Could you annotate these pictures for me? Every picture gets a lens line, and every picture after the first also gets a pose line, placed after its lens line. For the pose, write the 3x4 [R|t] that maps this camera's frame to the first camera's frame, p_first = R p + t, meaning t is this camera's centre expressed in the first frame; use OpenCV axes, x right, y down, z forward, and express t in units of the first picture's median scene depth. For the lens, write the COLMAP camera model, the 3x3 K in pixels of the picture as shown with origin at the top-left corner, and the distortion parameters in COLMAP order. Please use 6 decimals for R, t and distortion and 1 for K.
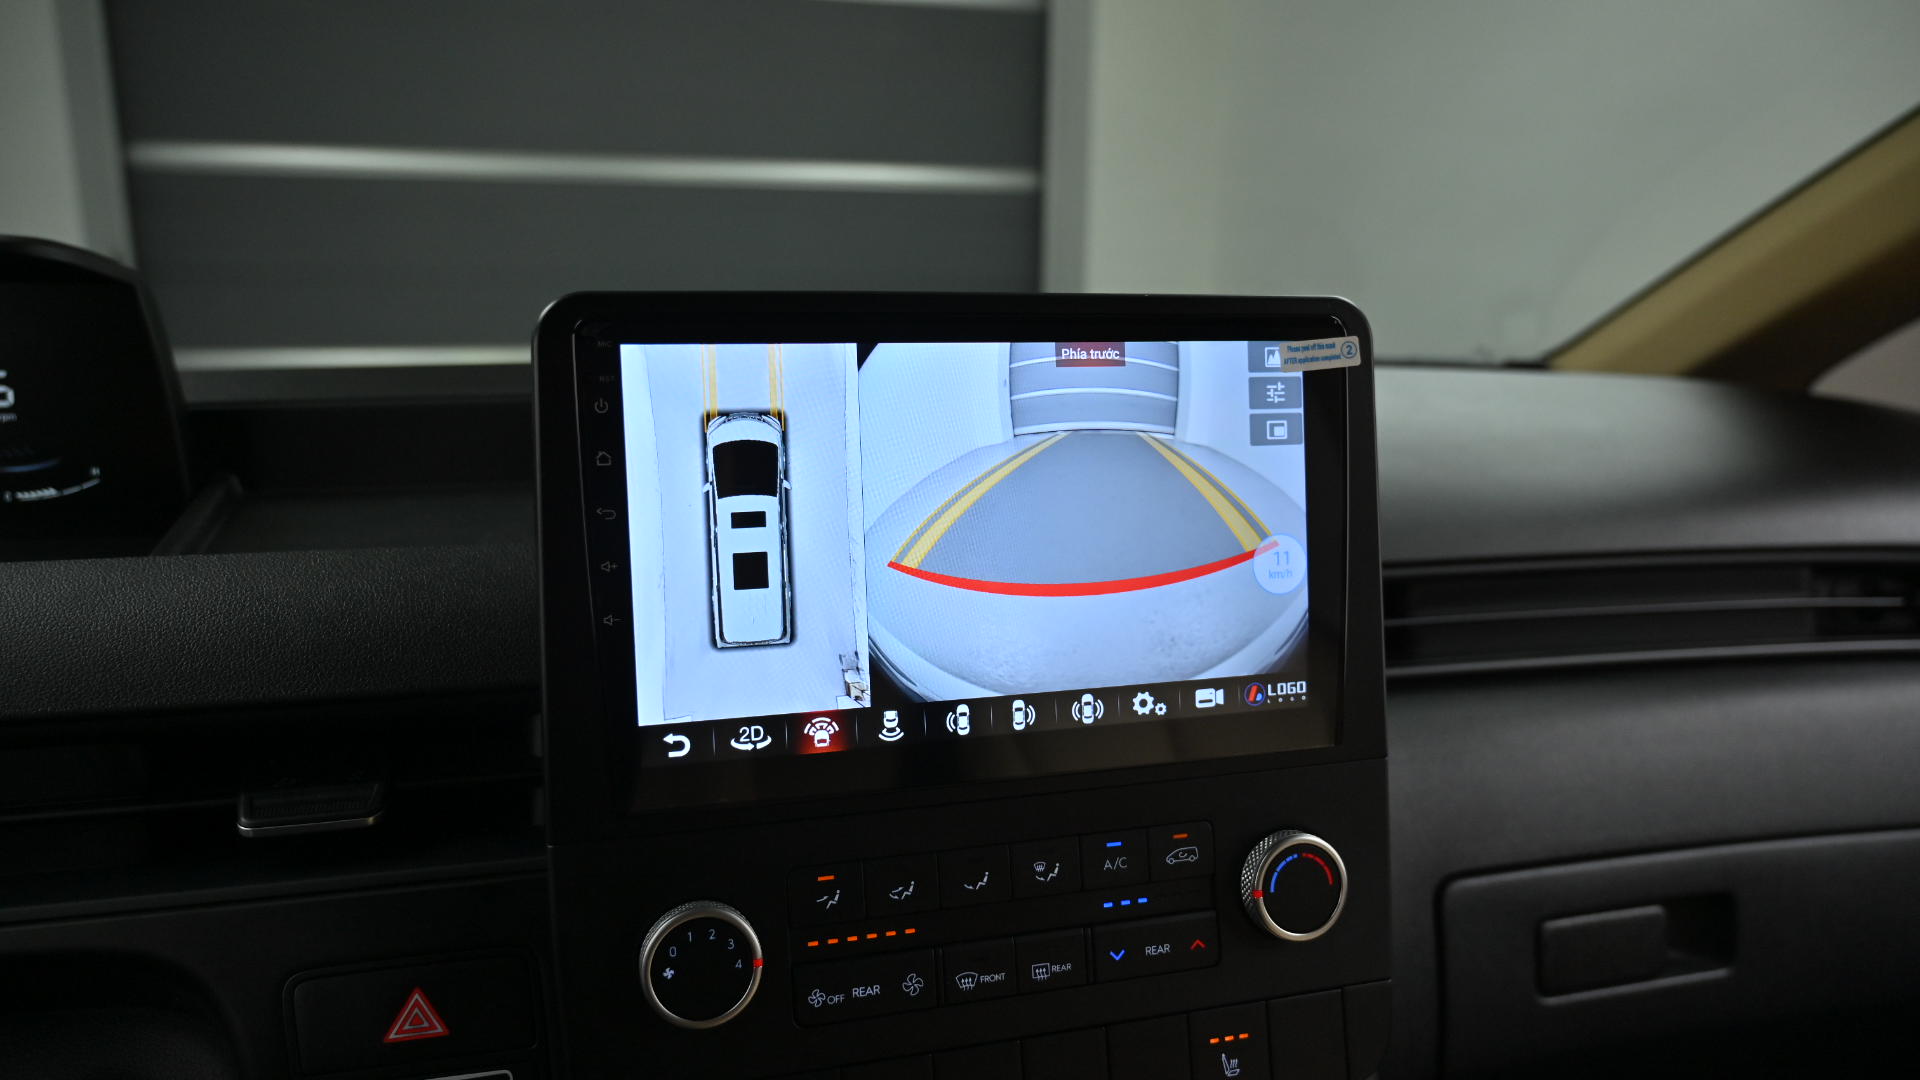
lens RADIAL K [[1299.4, 0, 960.0], [0, 1299.4, 540.0], [0, 0, 1]] dist [-0.005487, 0.000279]
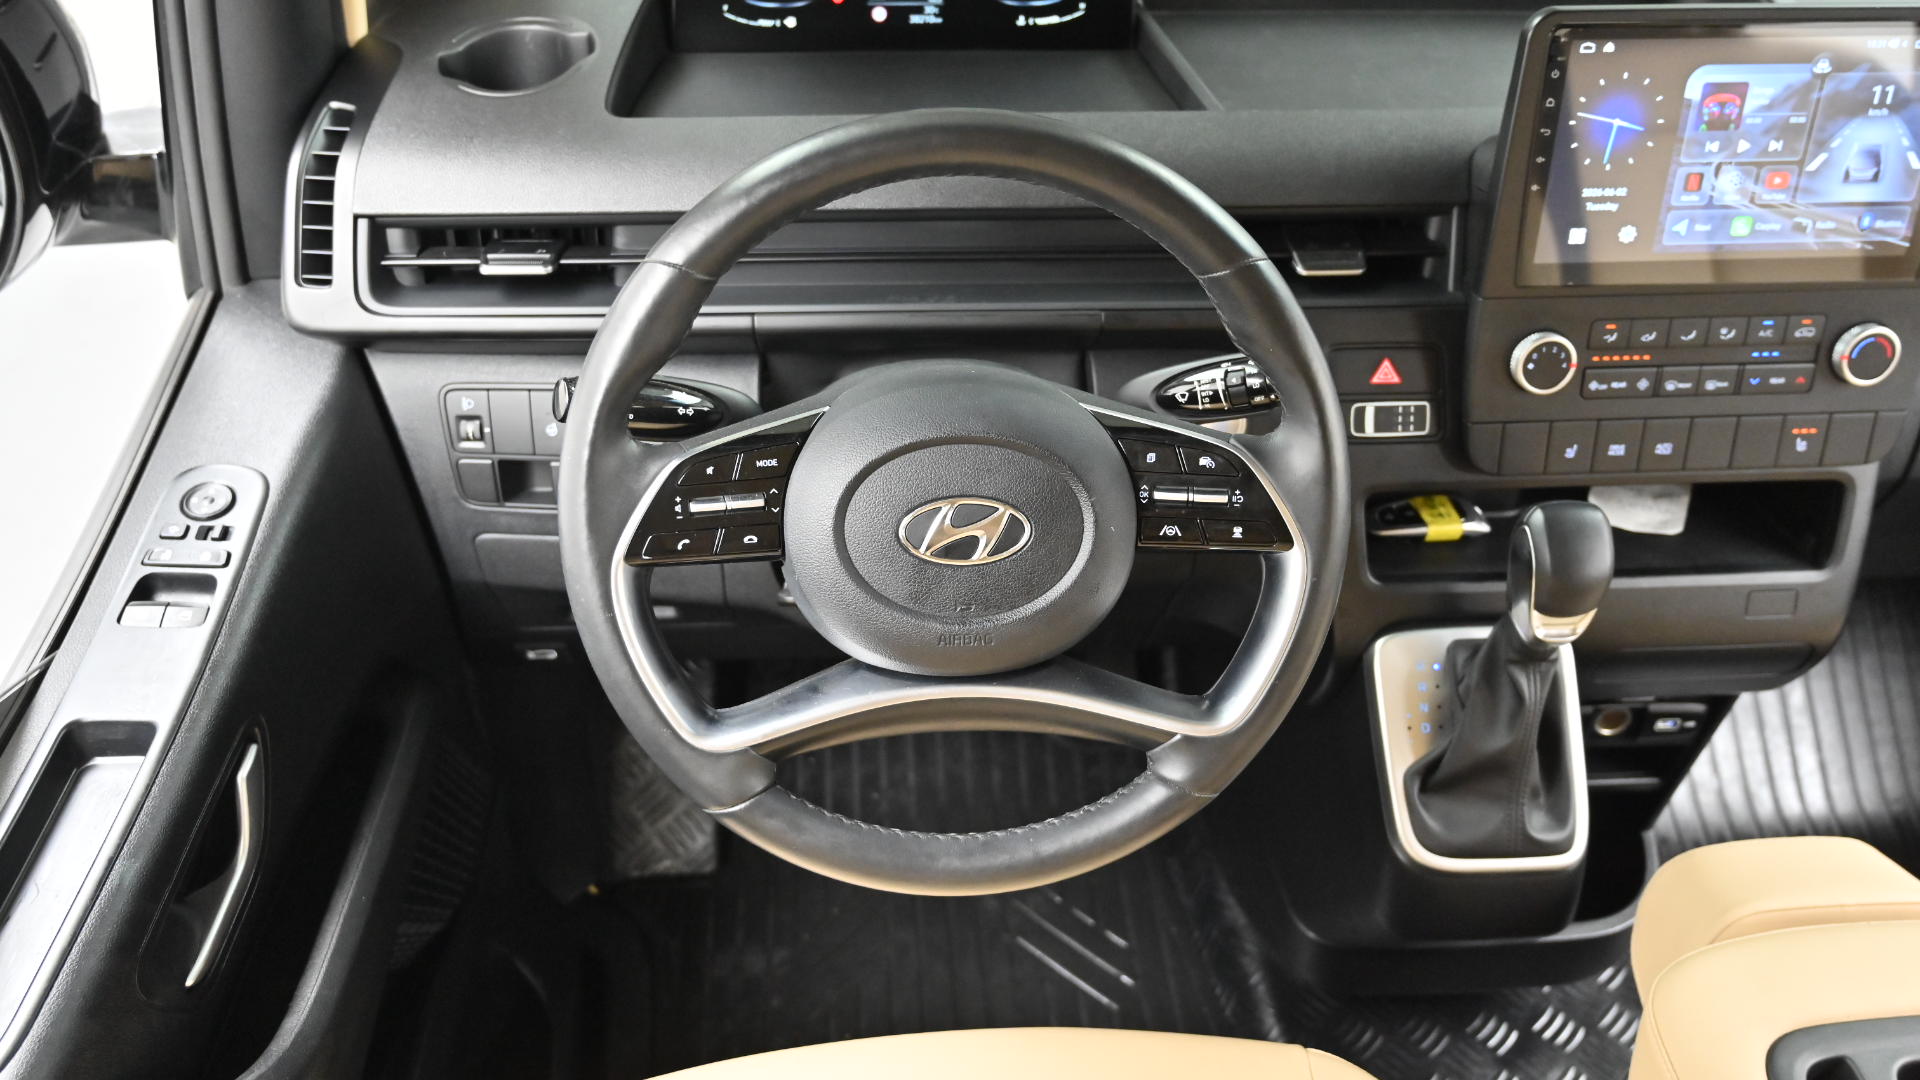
lens RADIAL K [[1589.0, 0, 960.0], [0, 1589.0, 540.0], [0, 0, 1]] dist [-0.001446, -0.008324]
pose [[0.978647, 0.126076, -0.162345, -0.577540], [-0.044042, 0.900078, 0.433496, -0.395931], [0.200777, -0.417090, 0.886411, -1.290294]]
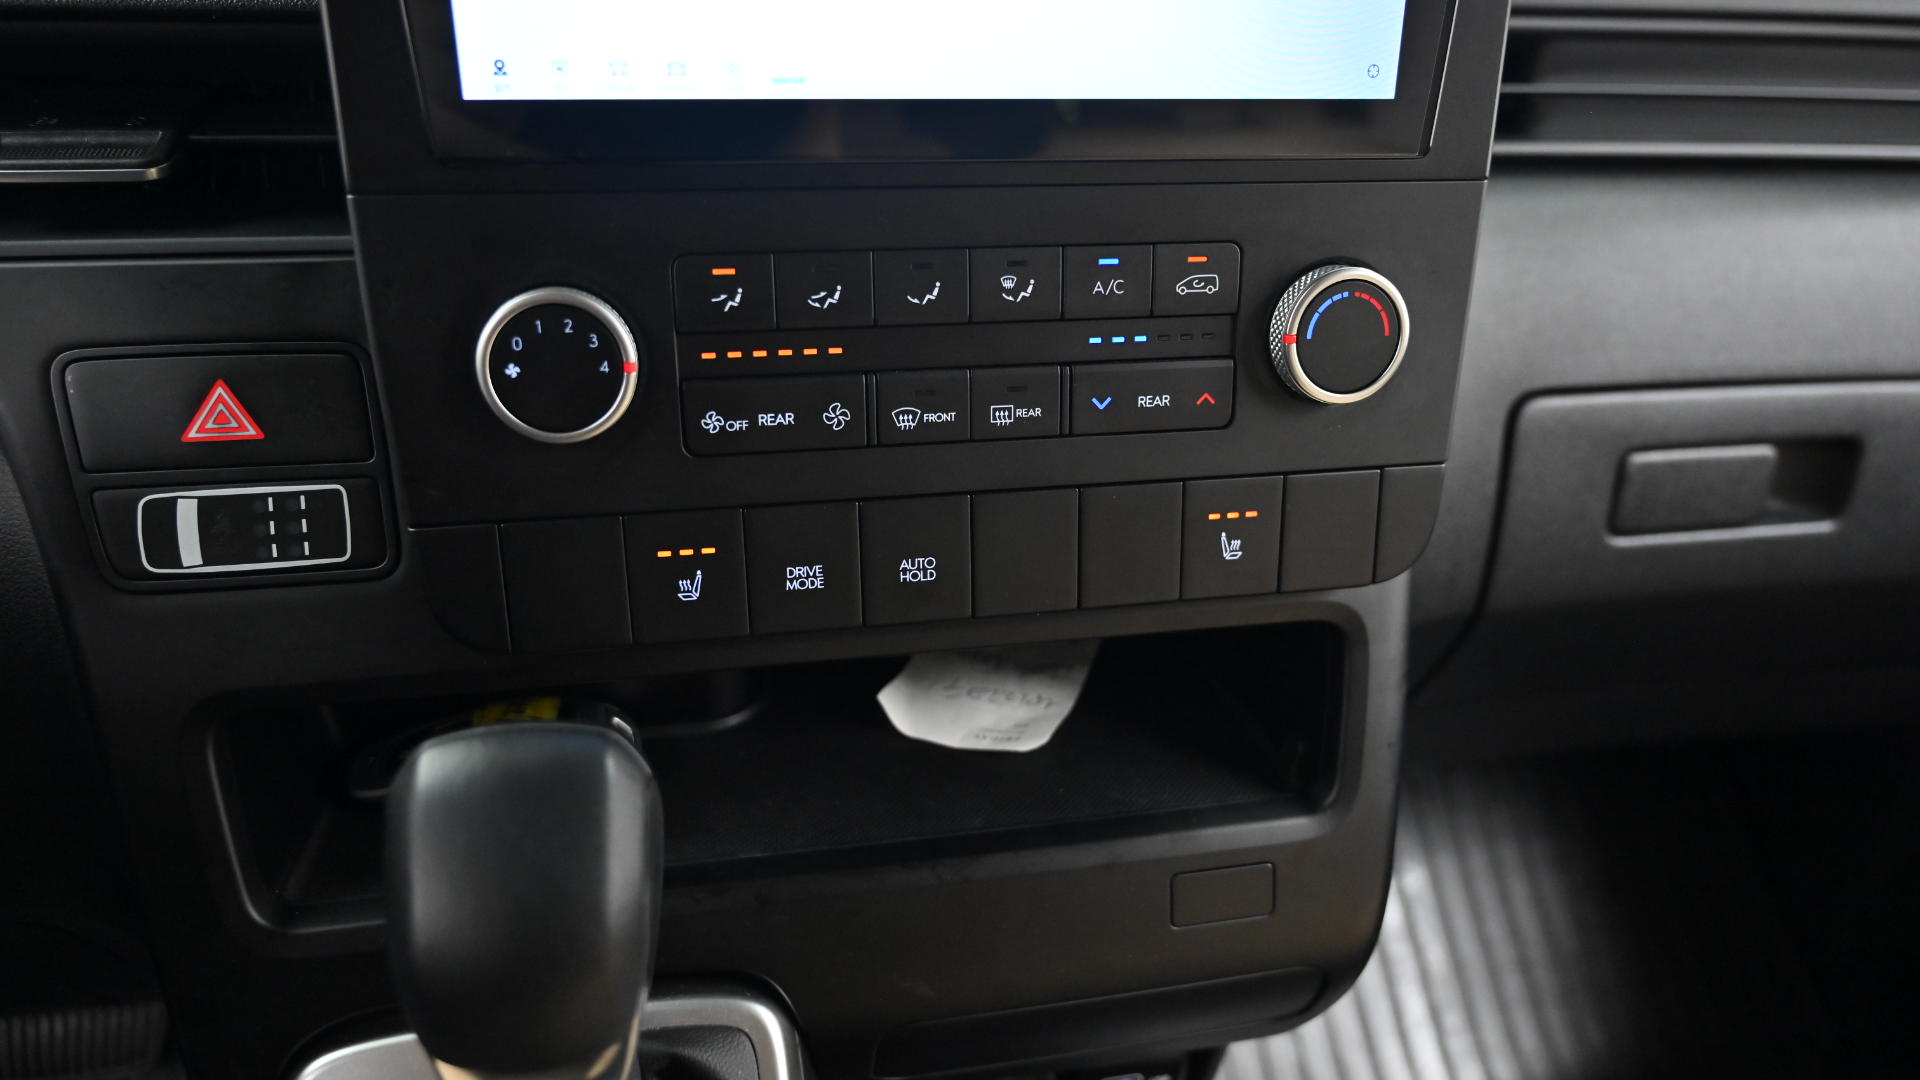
lens RADIAL K [[1299.9, 0, 960.0], [0, 1299.9, 540.0], [0, 0, 1]] dist [-0.004230, 0.001145]
pose [[0.997144, 0.061734, -0.043516, 0.074040], [-0.045184, 0.949242, 0.311285, 0.154440], [0.060525, -0.308429, 0.949320, 0.214305]]
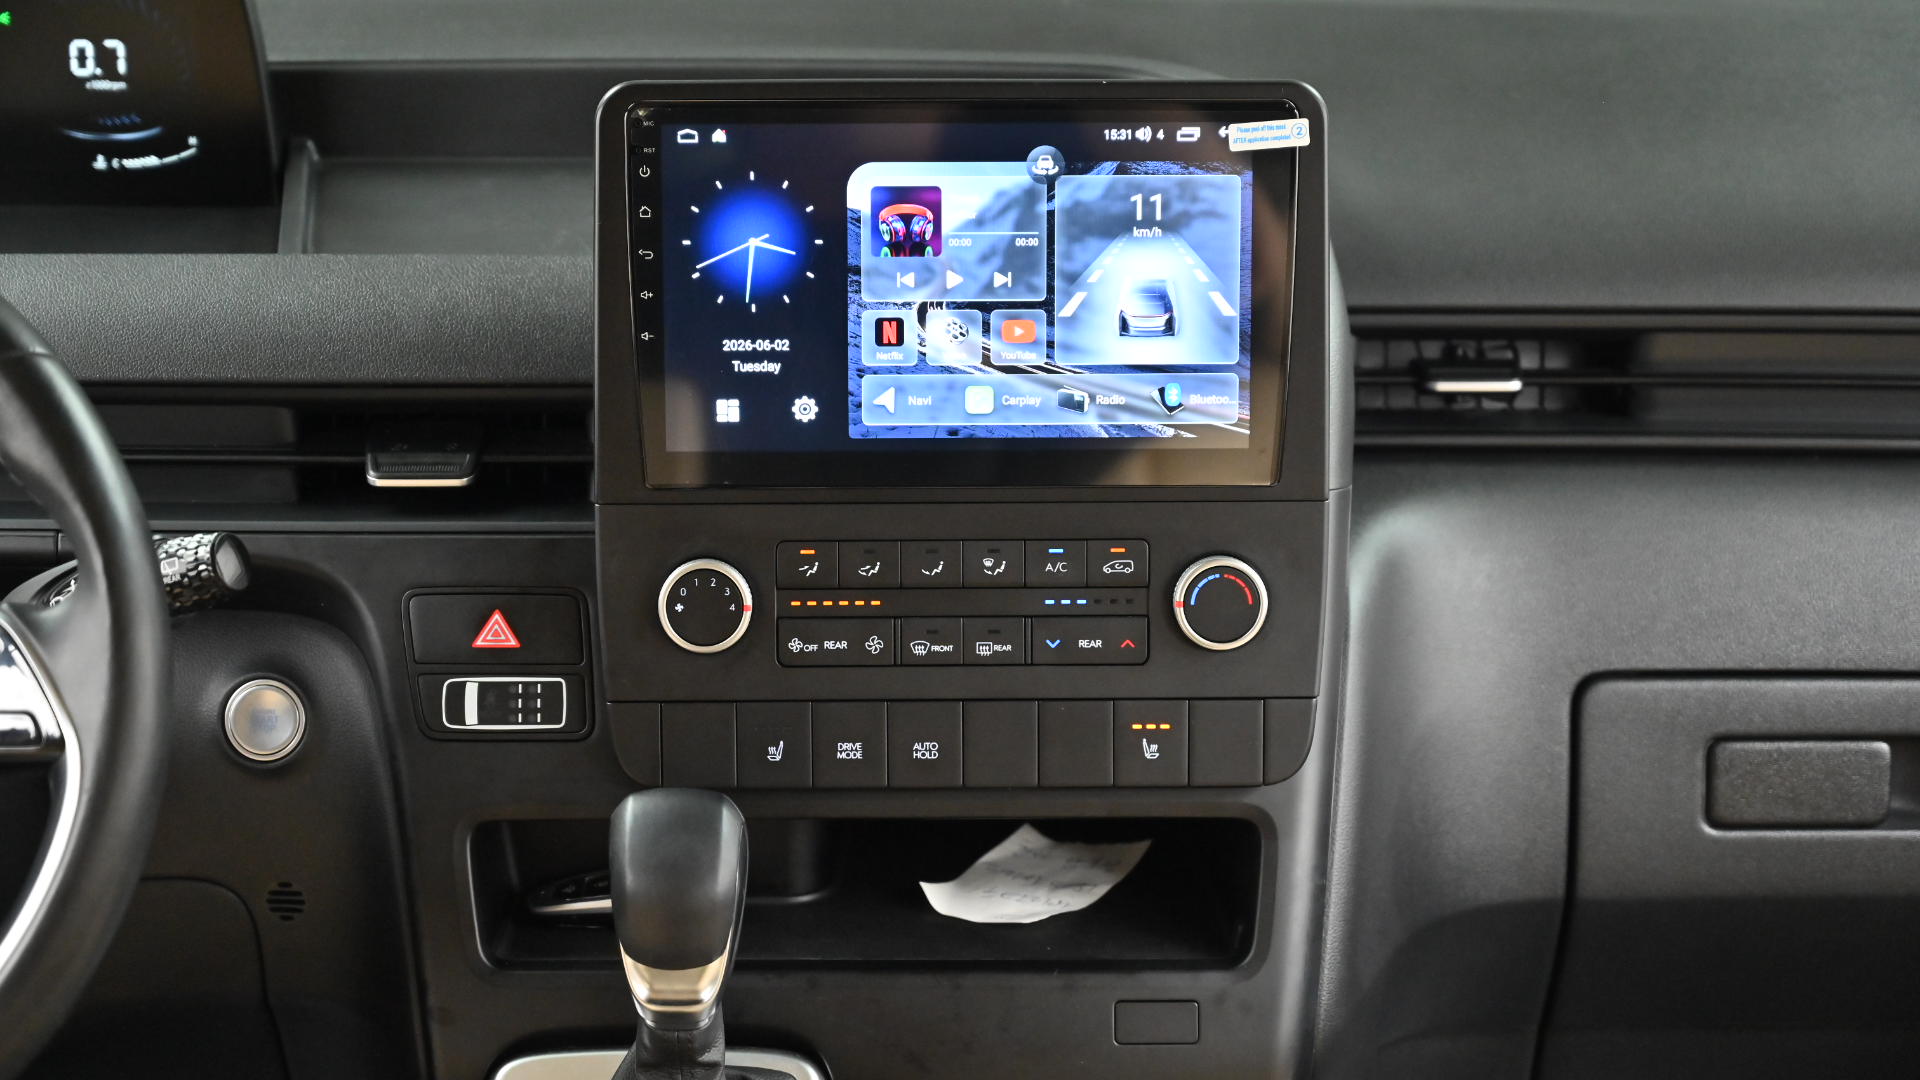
lens RADIAL K [[3742.4, 0, 960.0], [0, 3742.4, 540.0], [0, 0, 1]] dist [0.009618, 0.099847]
pose [[0.967544, 0.077289, -0.240593, 0.840704], [-0.044243, 0.989184, 0.139849, -0.242179], [0.248799, -0.124665, 0.960499, -2.248761]]
